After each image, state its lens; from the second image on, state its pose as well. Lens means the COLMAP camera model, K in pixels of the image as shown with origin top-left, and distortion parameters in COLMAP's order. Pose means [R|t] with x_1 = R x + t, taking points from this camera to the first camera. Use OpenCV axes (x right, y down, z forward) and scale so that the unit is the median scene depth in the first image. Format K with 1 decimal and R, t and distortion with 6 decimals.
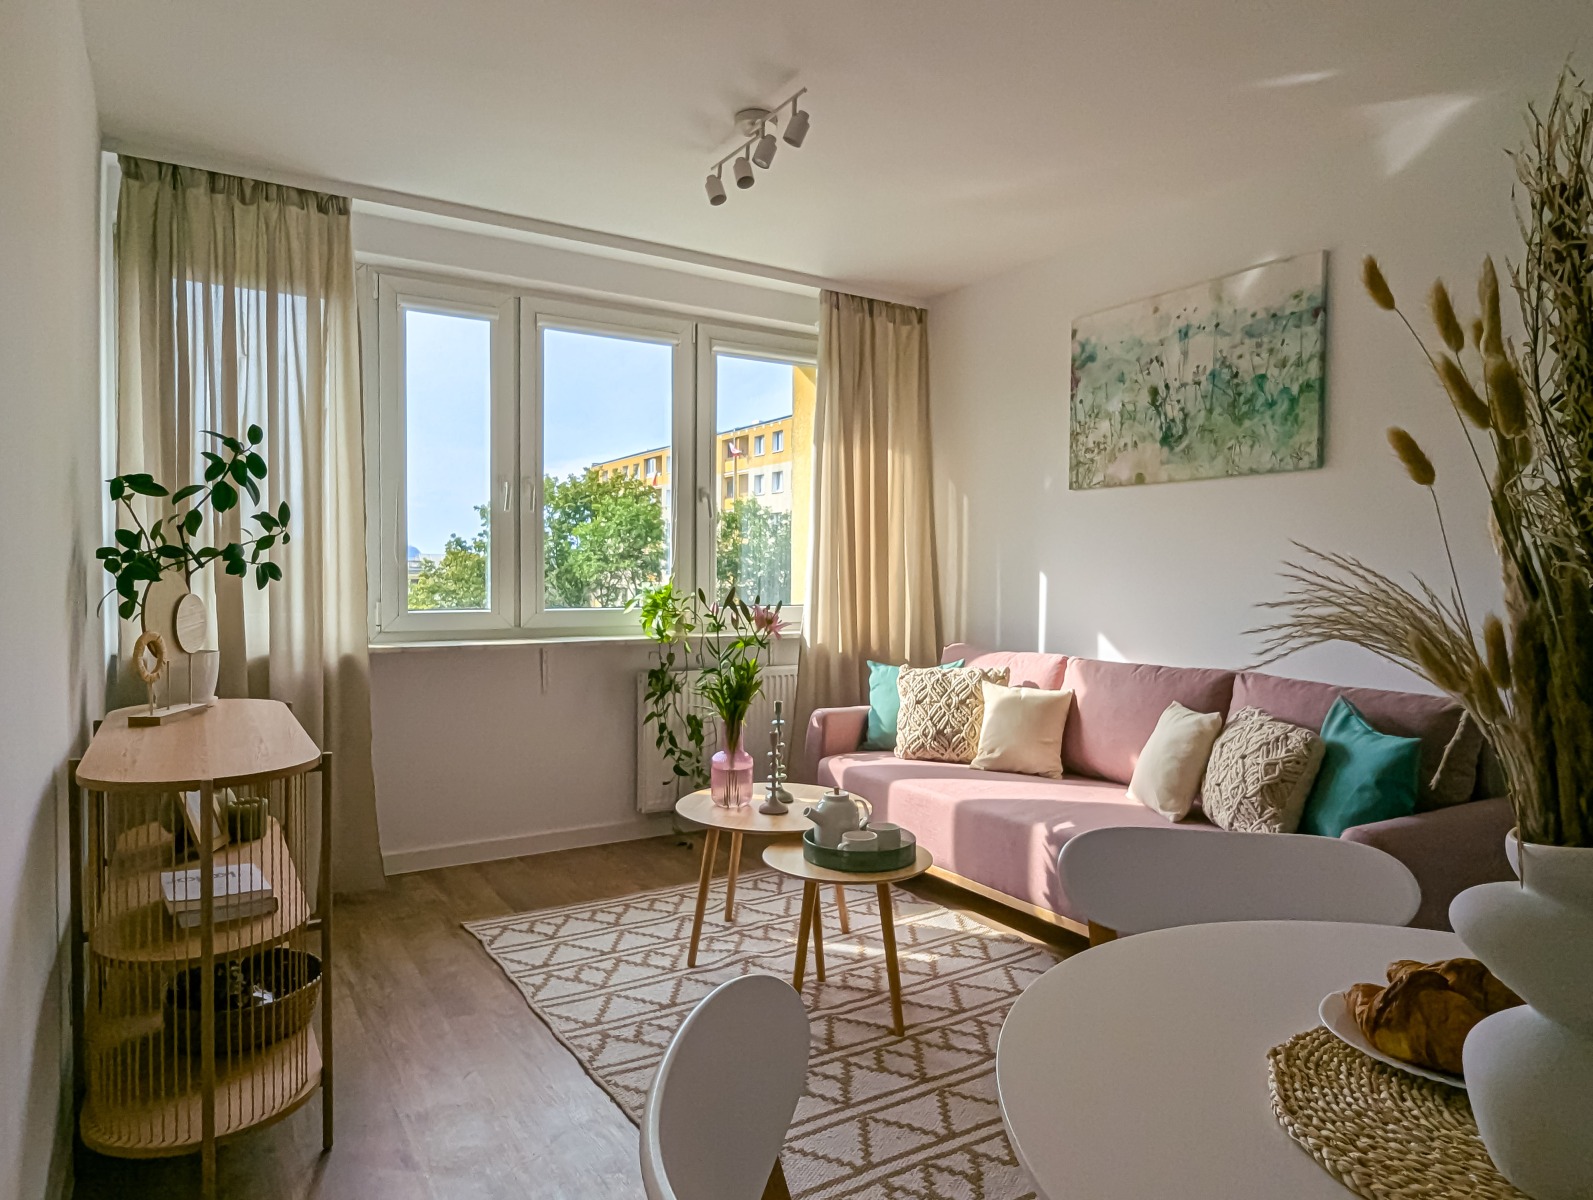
lens RADIAL K [[952.5, 0, 763.7], [0, 952.5, 597.5], [0, 0, 1]] dist [0.007131, 0.001490]
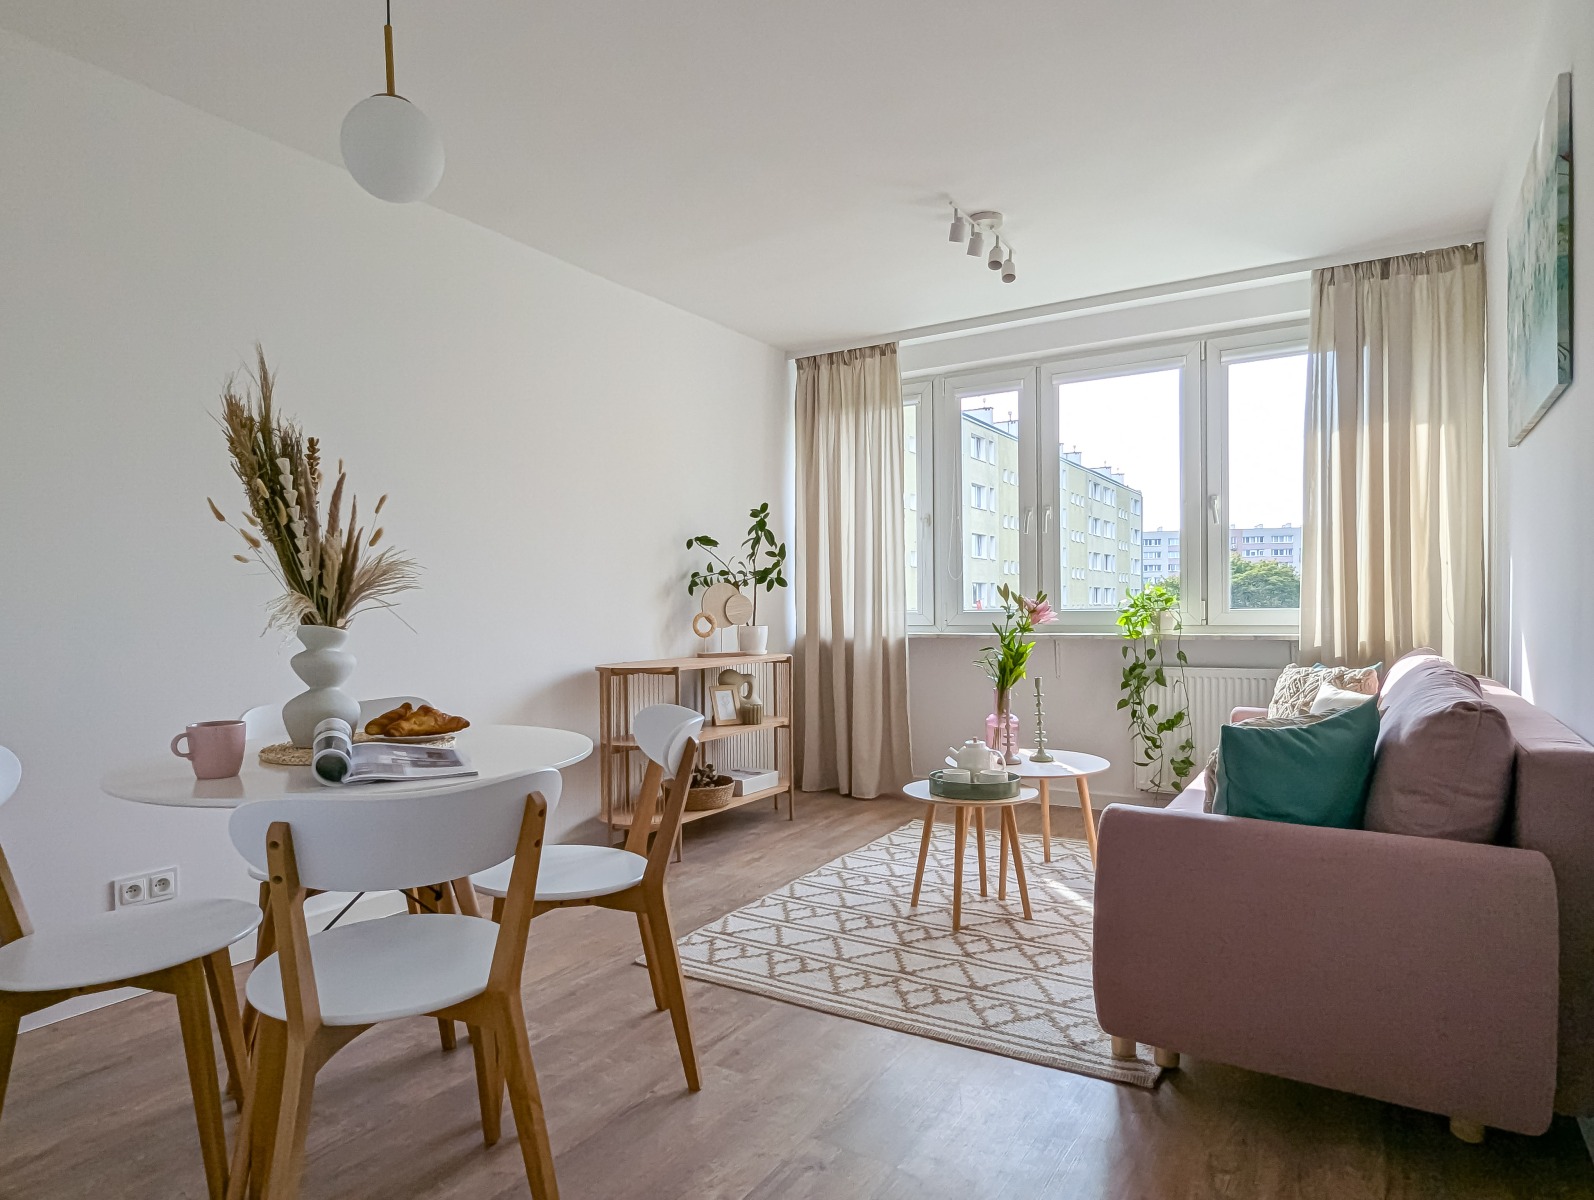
lens RADIAL K [[953.1, 0, 819.3], [0, 953.1, 618.6], [0, 0, 1]] dist [0.007131, 0.001490]
pose [[0.469033, 0.001337, -0.883180, 0.880558], [-0.009553, 0.999948, -0.003560, 0.037217], [0.883129, 0.010107, 0.469021, 0.171932]]
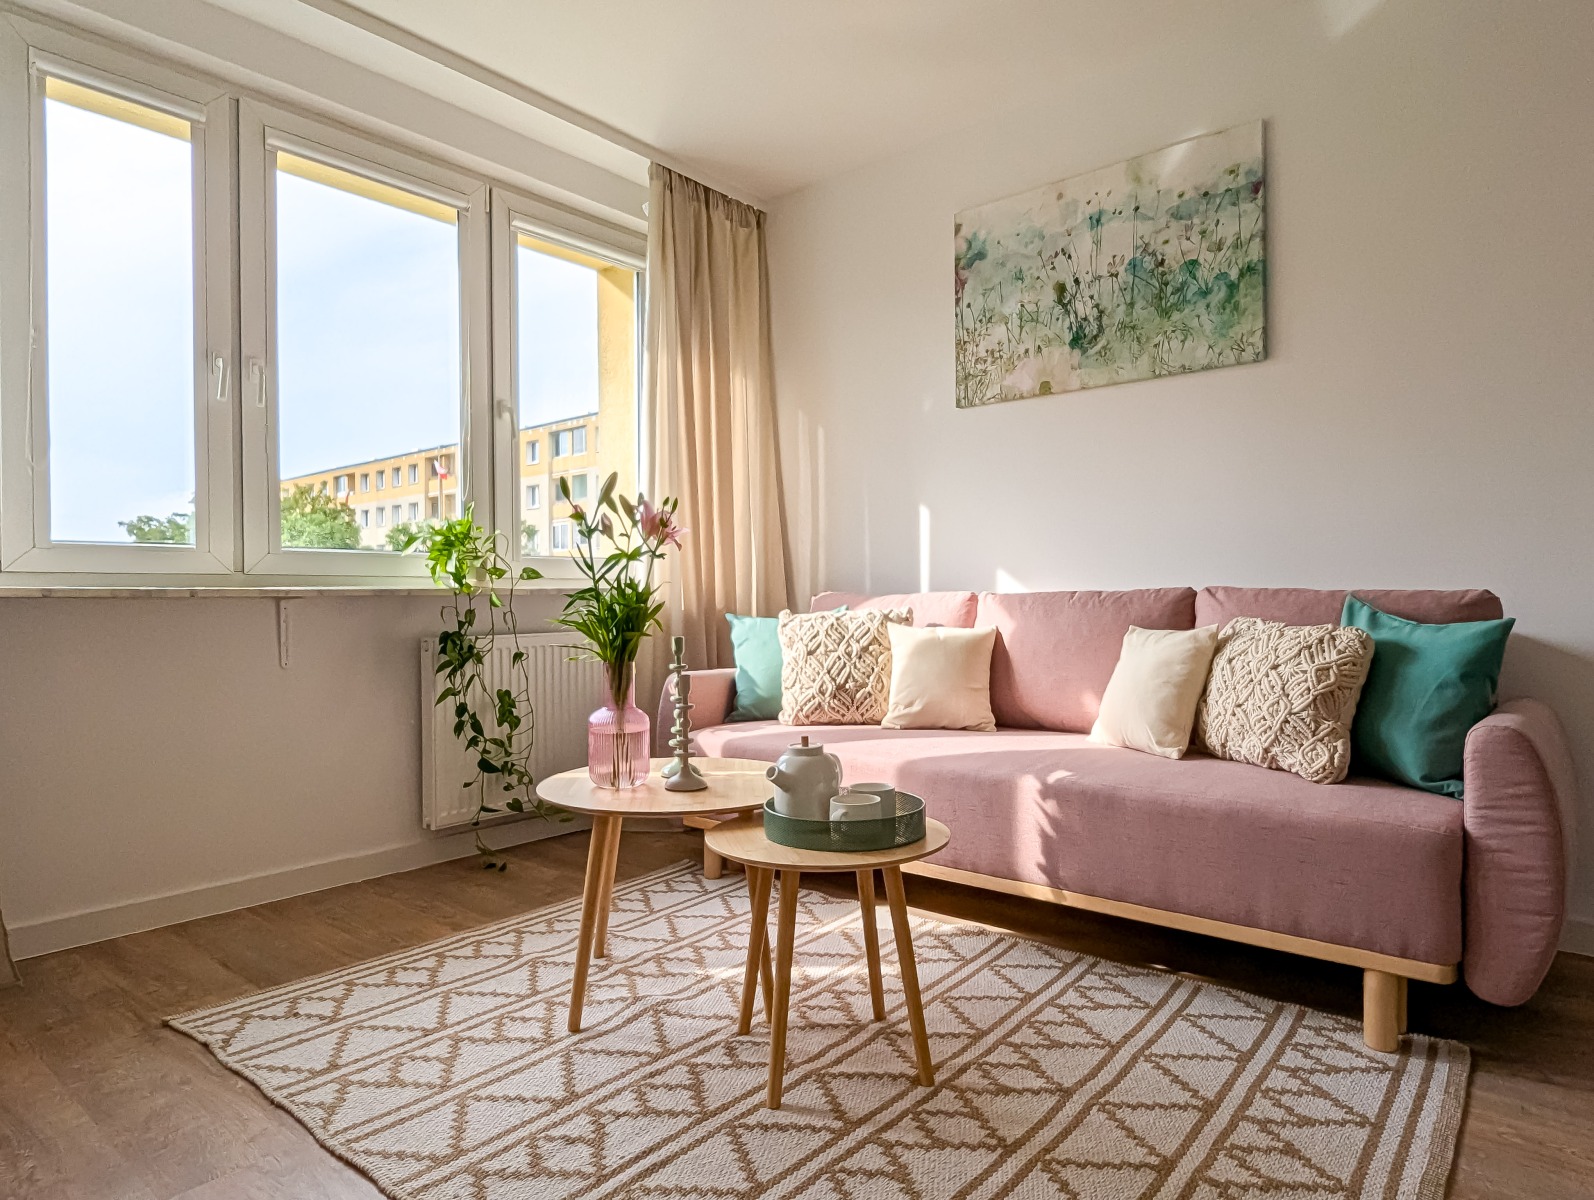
lens RADIAL K [[953.1, 0, 784.0], [0, 953.1, 591.9], [0, 0, 1]] dist [0.007131, 0.001490]
pose [[0.950206, -0.013789, 0.311318, -0.119780], [0.023717, 0.999323, -0.028128, 0.089080], [-0.310719, 0.034111, 0.949889, 0.268780]]
